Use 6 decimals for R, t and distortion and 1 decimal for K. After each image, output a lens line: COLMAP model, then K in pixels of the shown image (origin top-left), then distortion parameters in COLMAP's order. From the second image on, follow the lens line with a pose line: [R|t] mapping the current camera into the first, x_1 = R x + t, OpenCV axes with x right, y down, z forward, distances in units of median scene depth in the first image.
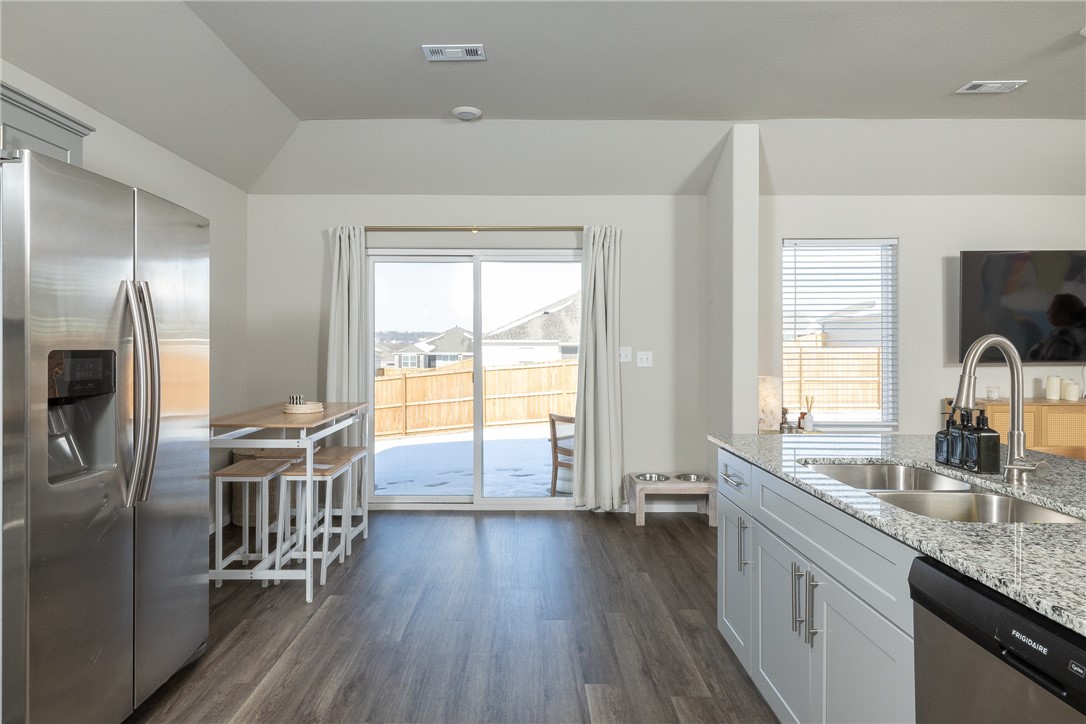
lens RADIAL K [[639.3, 0, 529.9], [0, 639.3, 352.1], [0, 0, 1]] dist [0.010717, 0.002944]
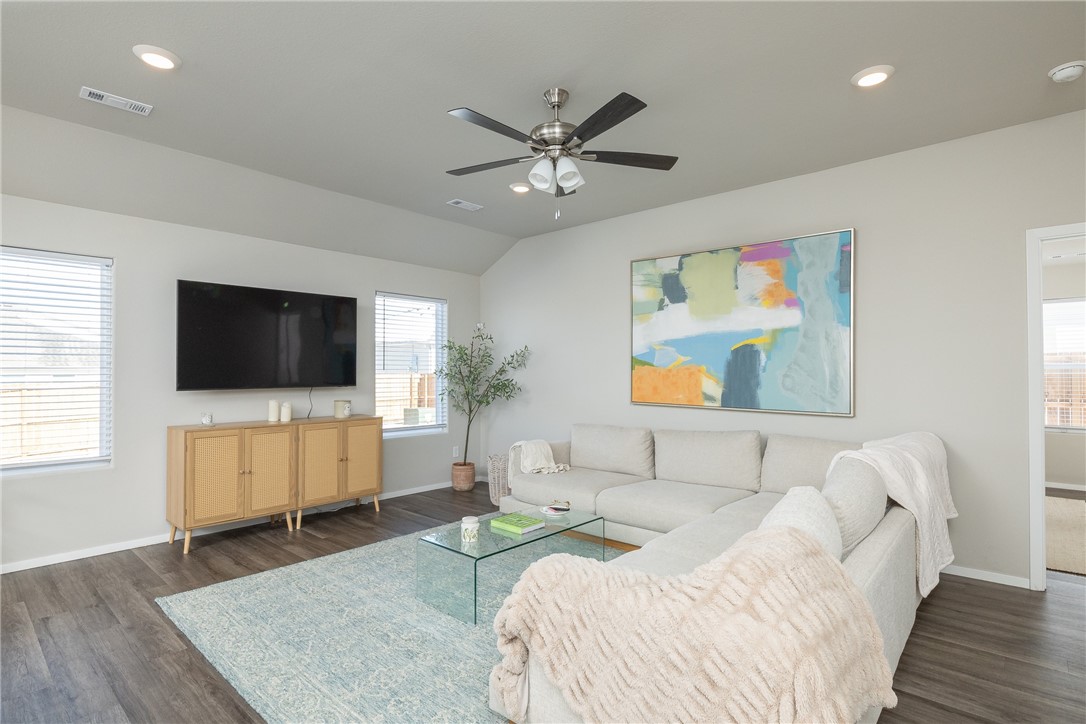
lens RADIAL K [[538.1, 0, 531.0], [0, 538.1, 363.4], [0, 0, 1]] dist [0.004317, 0.000457]
pose [[0.685262, 0.012604, 0.728187, 0.434224], [0.007159, 0.999685, -0.024040, -0.001435], [-0.728261, 0.021687, 0.684956, 0.011946]]
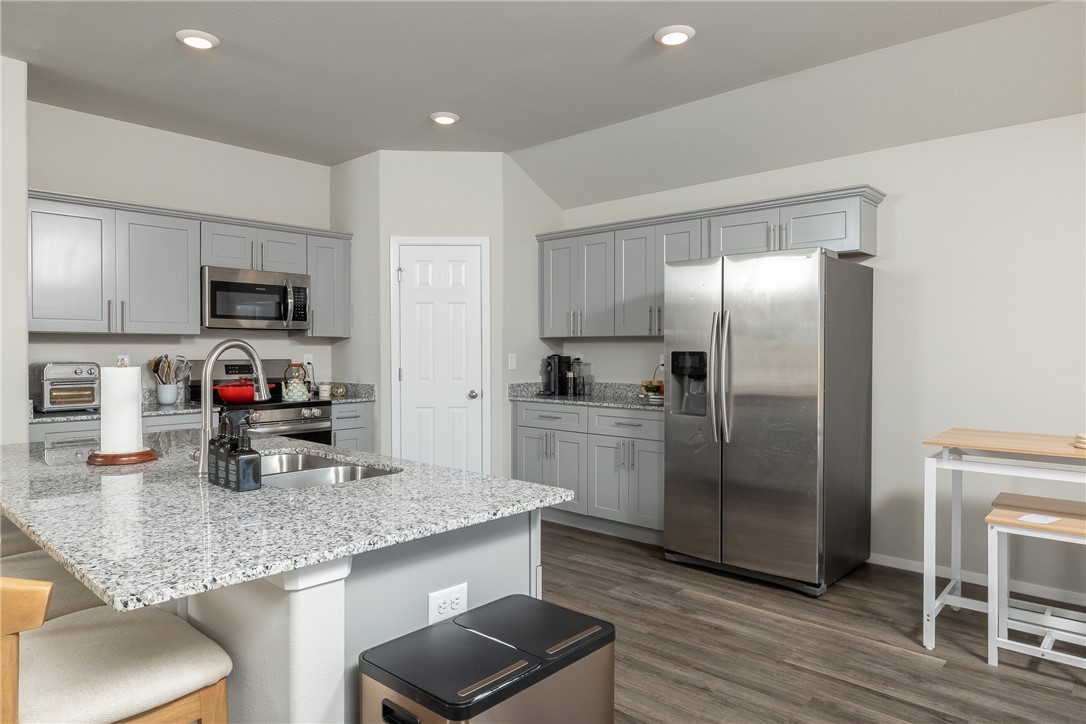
lens RADIAL K [[656.9, 0, 519.7], [0, 656.9, 358.4], [0, 0, 1]] dist [-0.021240, 0.000265]
pose [[-0.696303, 0.007586, -0.717708, 0.441762], [-0.008858, 0.999777, 0.019161, -0.007163], [0.717694, 0.019700, -0.696080, 0.802482]]
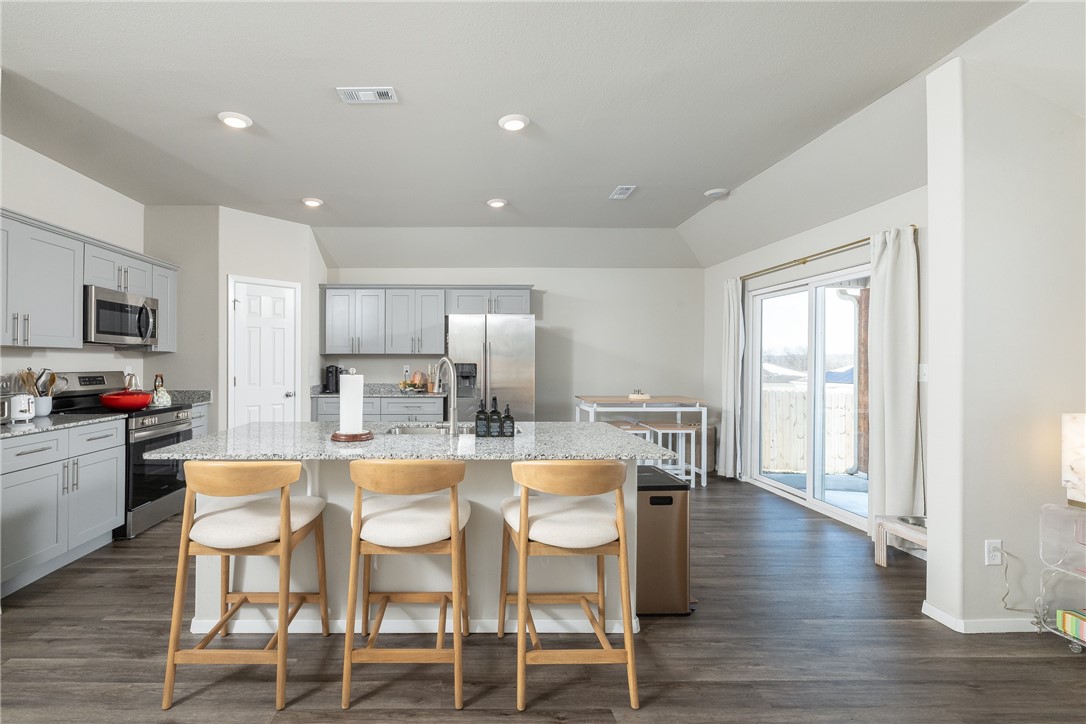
lens RADIAL K [[482.0, 0, 456.0], [0, 482.0, 363.0], [0, 0, 1]] dist [0.001862, -0.000256]
pose [[-0.019666, 0.000822, -0.999806, 0.817578], [-0.010177, 0.999948, 0.001022, -0.003775], [0.999755, 0.010195, -0.019657, 0.406819]]
